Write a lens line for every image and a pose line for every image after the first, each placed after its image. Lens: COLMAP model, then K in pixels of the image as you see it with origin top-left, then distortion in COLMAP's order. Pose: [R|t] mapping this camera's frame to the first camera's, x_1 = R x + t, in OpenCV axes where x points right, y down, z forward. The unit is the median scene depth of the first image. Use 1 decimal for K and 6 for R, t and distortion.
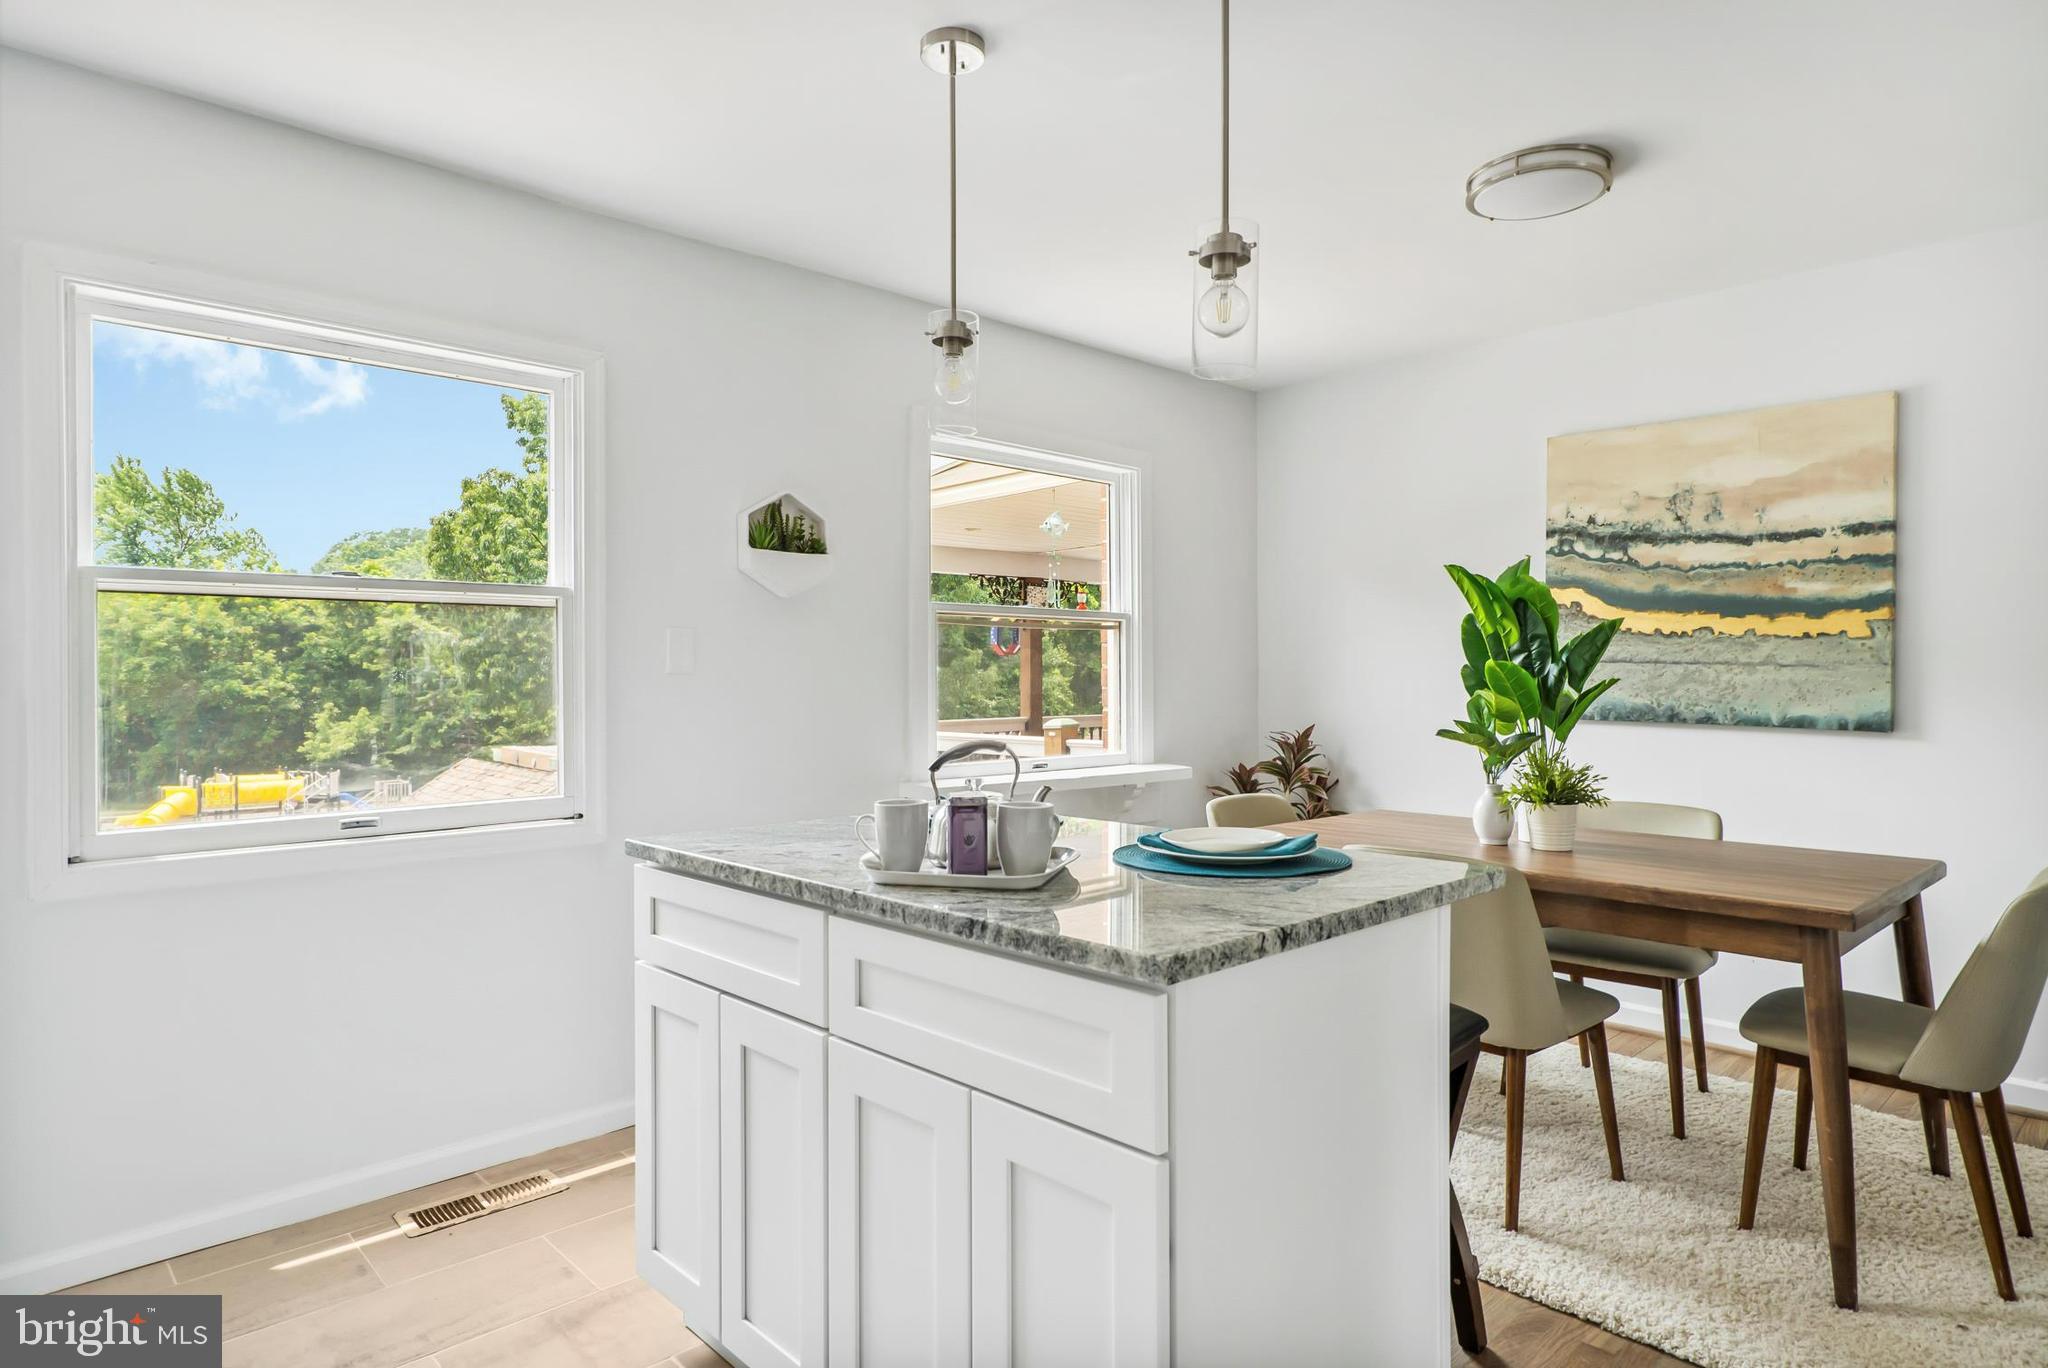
lens RADIAL K [[1154.2, 0, 1025.5], [0, 1154.2, 671.5], [0, 0, 1]] dist [0.007571, 0.000550]
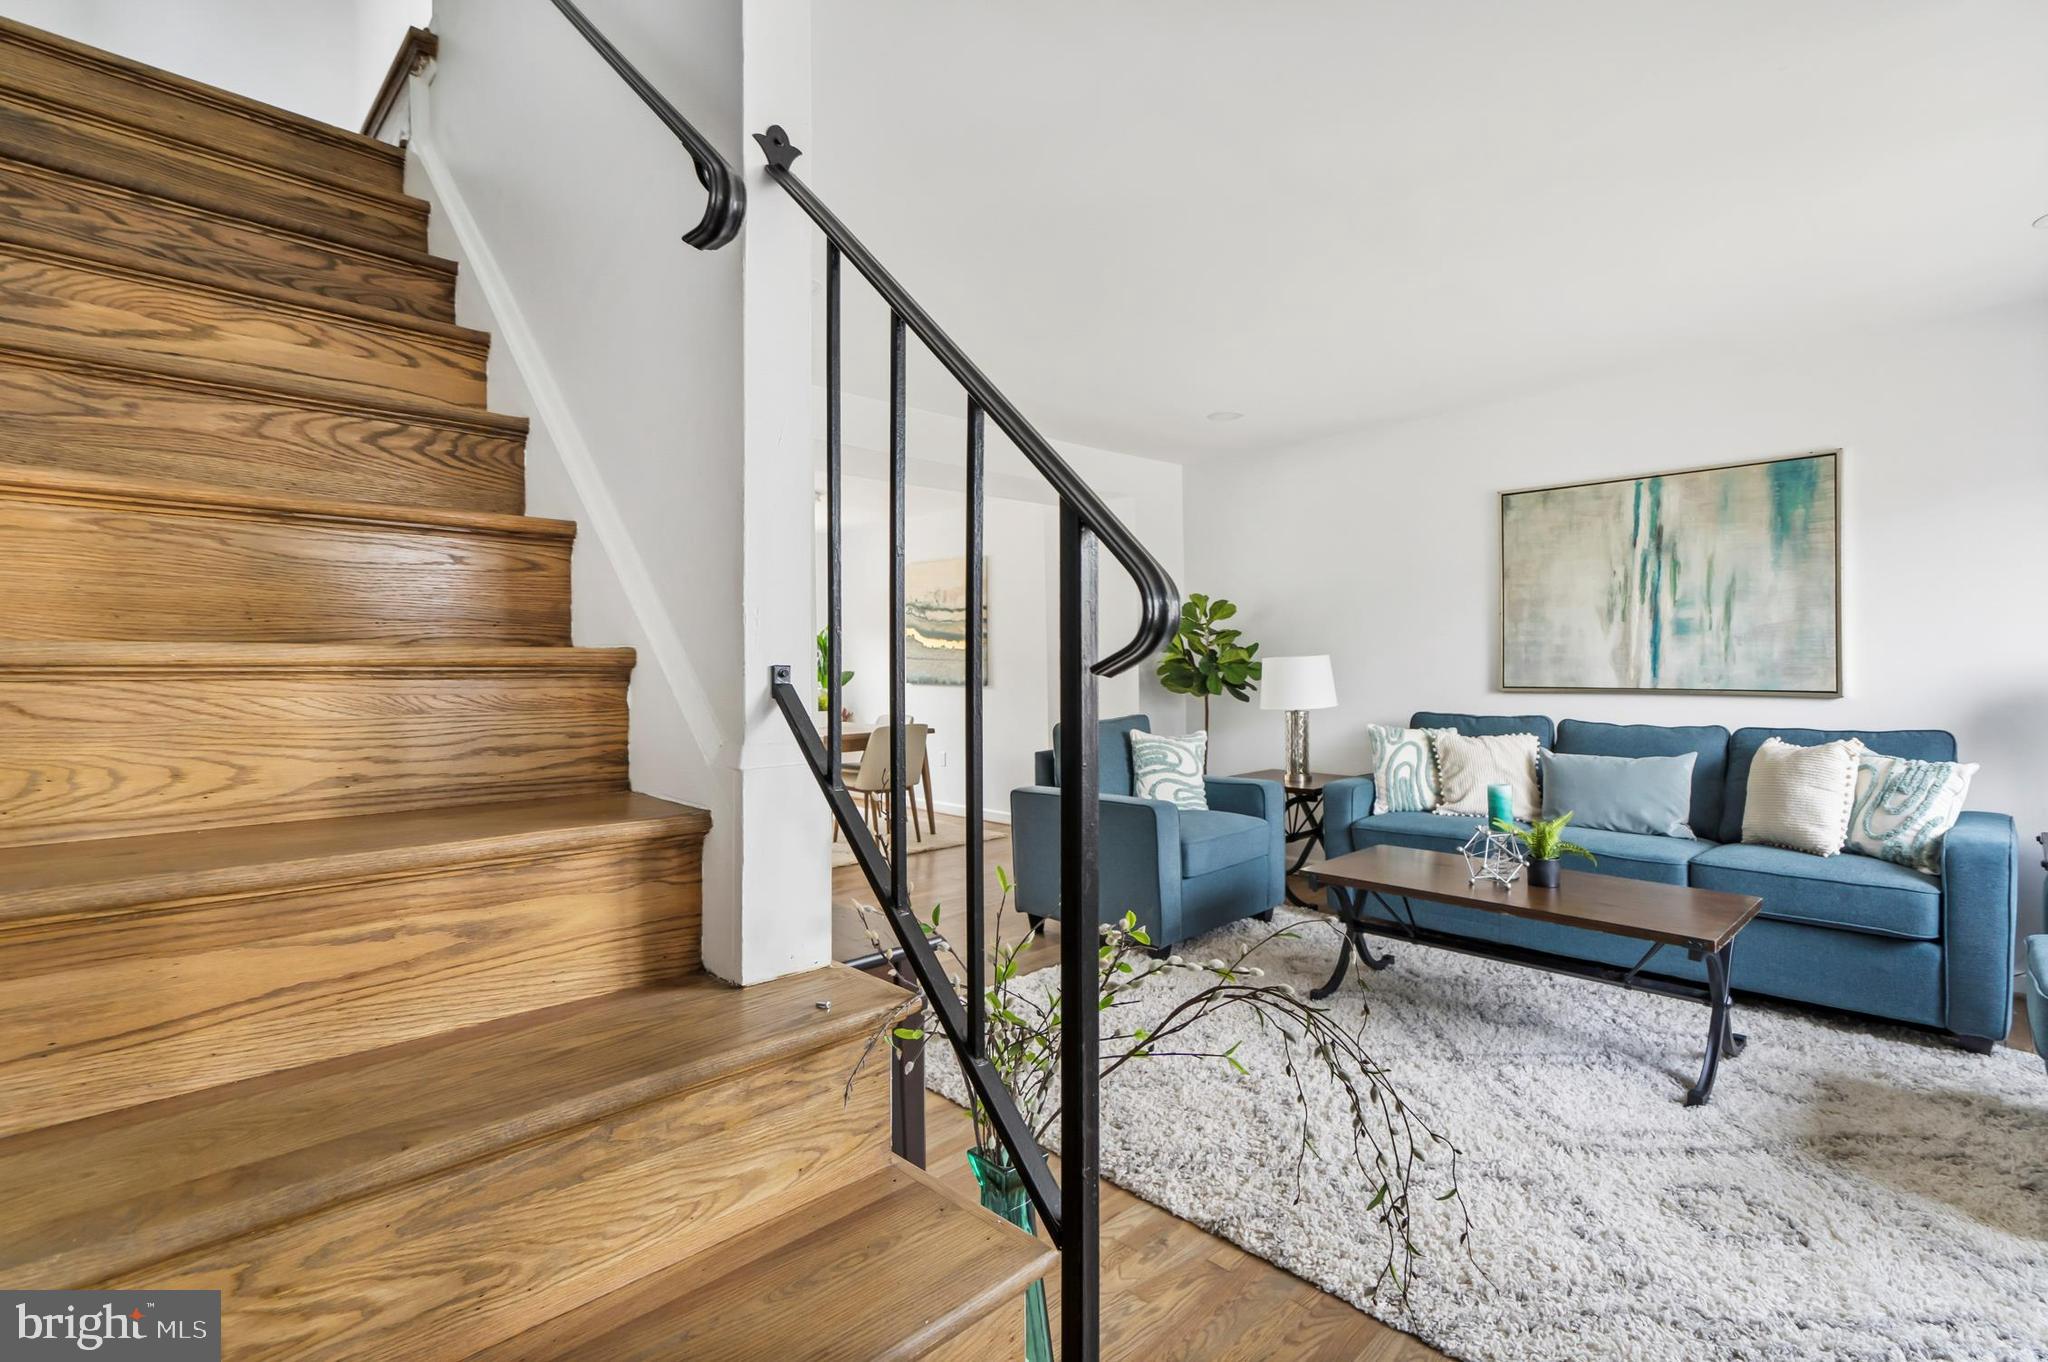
lens RADIAL K [[939.1, 0, 1030.9], [0, 939.1, 658.2], [0, 0, 1]] dist [-0.000593, 0.000031]
pose [[0.999736, -0.007646, 0.021651, 0.732794], [0.007680, 0.999969, -0.001482, -0.006143], [-0.021639, 0.001648, 0.999765, -1.029300]]
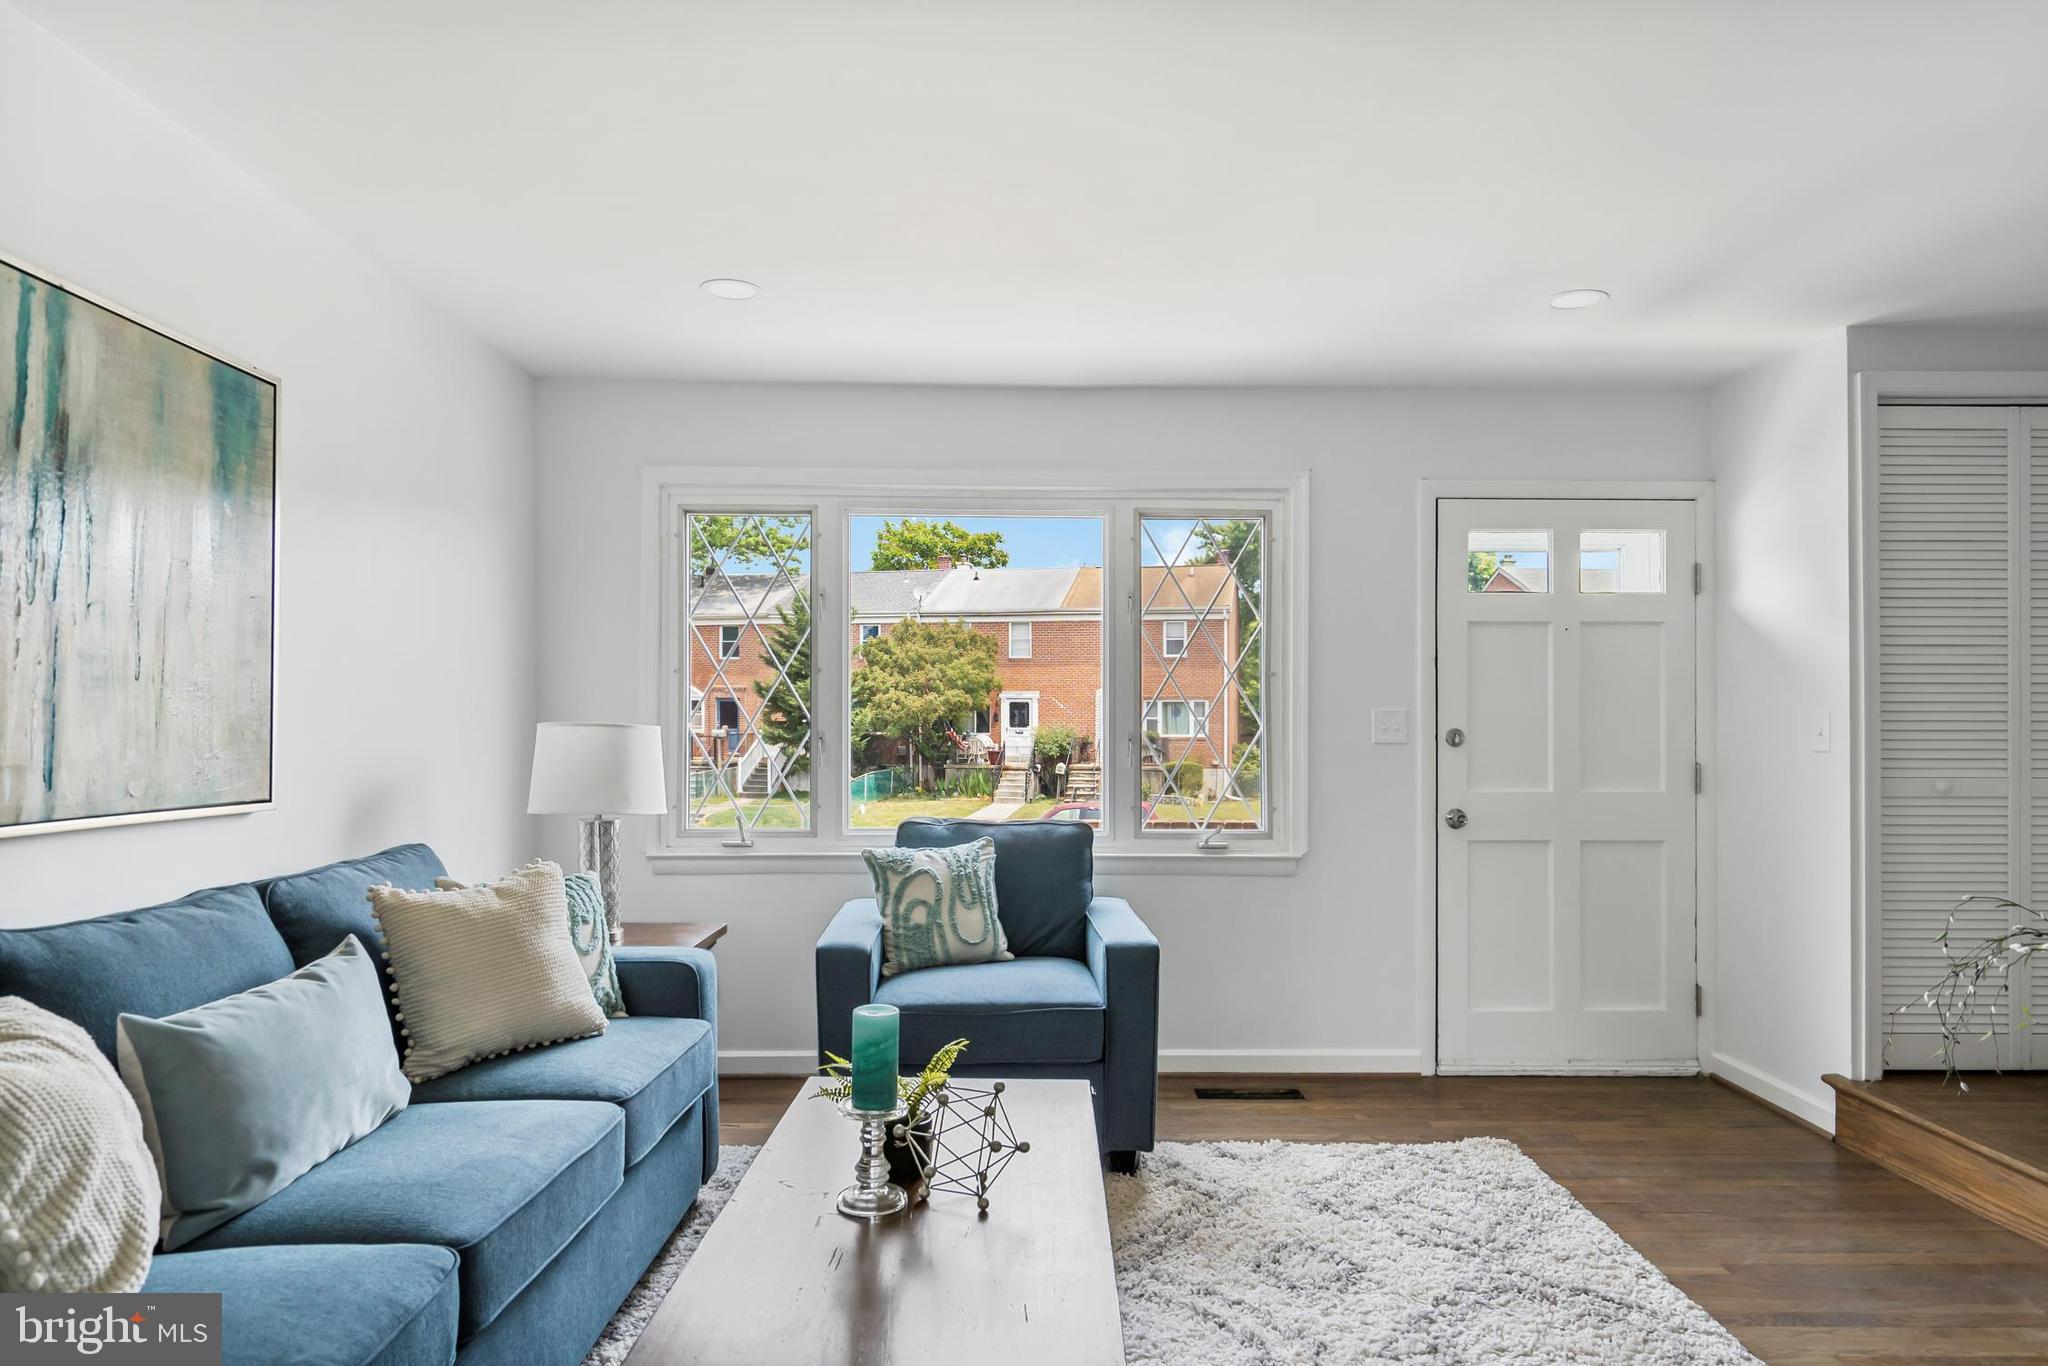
lens RADIAL K [[1195.2, 0, 1036.6], [0, 1195.2, 716.2], [0, 0, 1]] dist [0.003814, 0.000366]
pose [[-0.741466, 0.003762, 0.670980, 0.777595], [-0.002048, 0.999967, -0.007870, -0.011456], [-0.670987, -0.007209, -0.741434, 0.138569]]
